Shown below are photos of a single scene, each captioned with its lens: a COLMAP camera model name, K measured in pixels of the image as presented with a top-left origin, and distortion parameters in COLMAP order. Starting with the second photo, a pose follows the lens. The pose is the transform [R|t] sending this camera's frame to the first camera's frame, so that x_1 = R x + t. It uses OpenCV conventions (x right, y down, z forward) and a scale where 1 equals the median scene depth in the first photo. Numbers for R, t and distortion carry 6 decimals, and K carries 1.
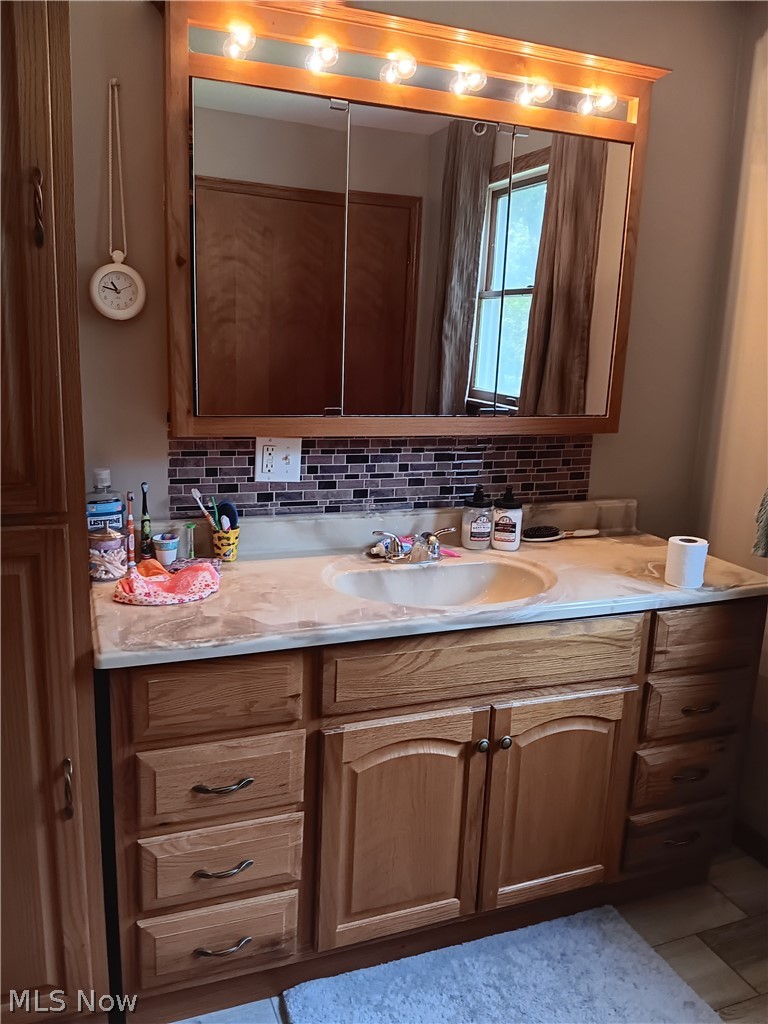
lens RADIAL K [[795.7, 0, 384.0], [0, 795.7, 512.0], [0, 0, 1]] dist [0.111371, -0.233610]
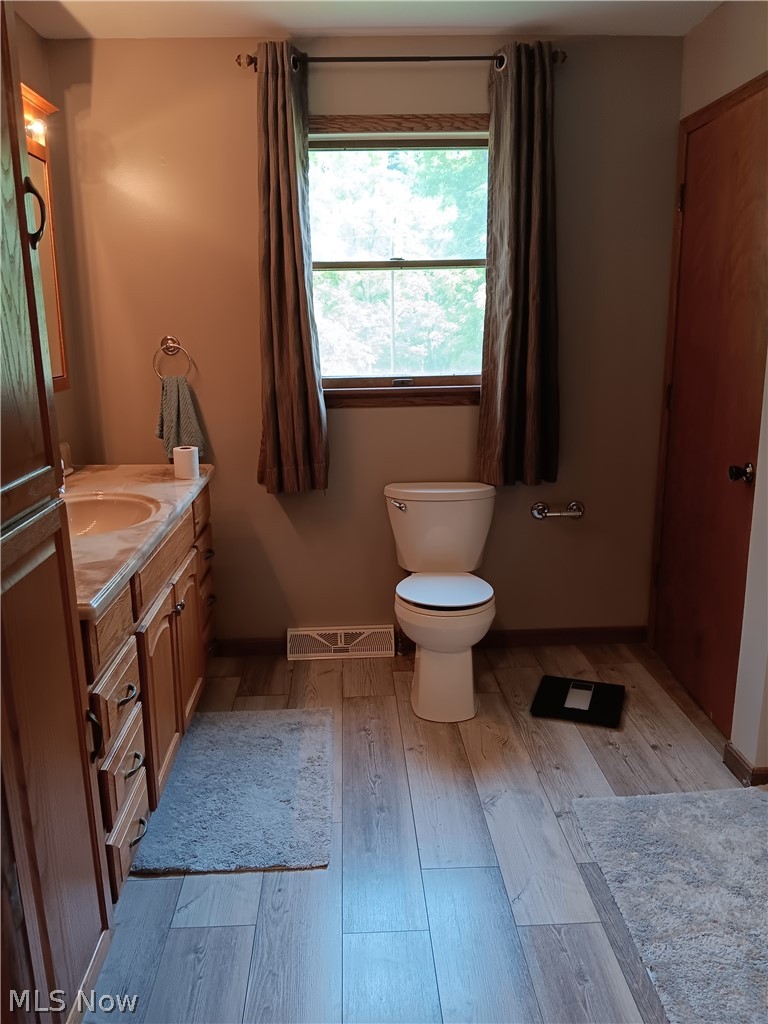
lens RADIAL K [[795.7, 0, 384.0], [0, 795.7, 512.0], [0, 0, 1]] dist [0.111371, -0.233610]
pose [[0.309750, -0.255948, 0.915721, -0.852470], [0.215424, 0.956935, 0.194599, -0.058366], [-0.926093, 0.136991, 0.351548, 0.132929]]
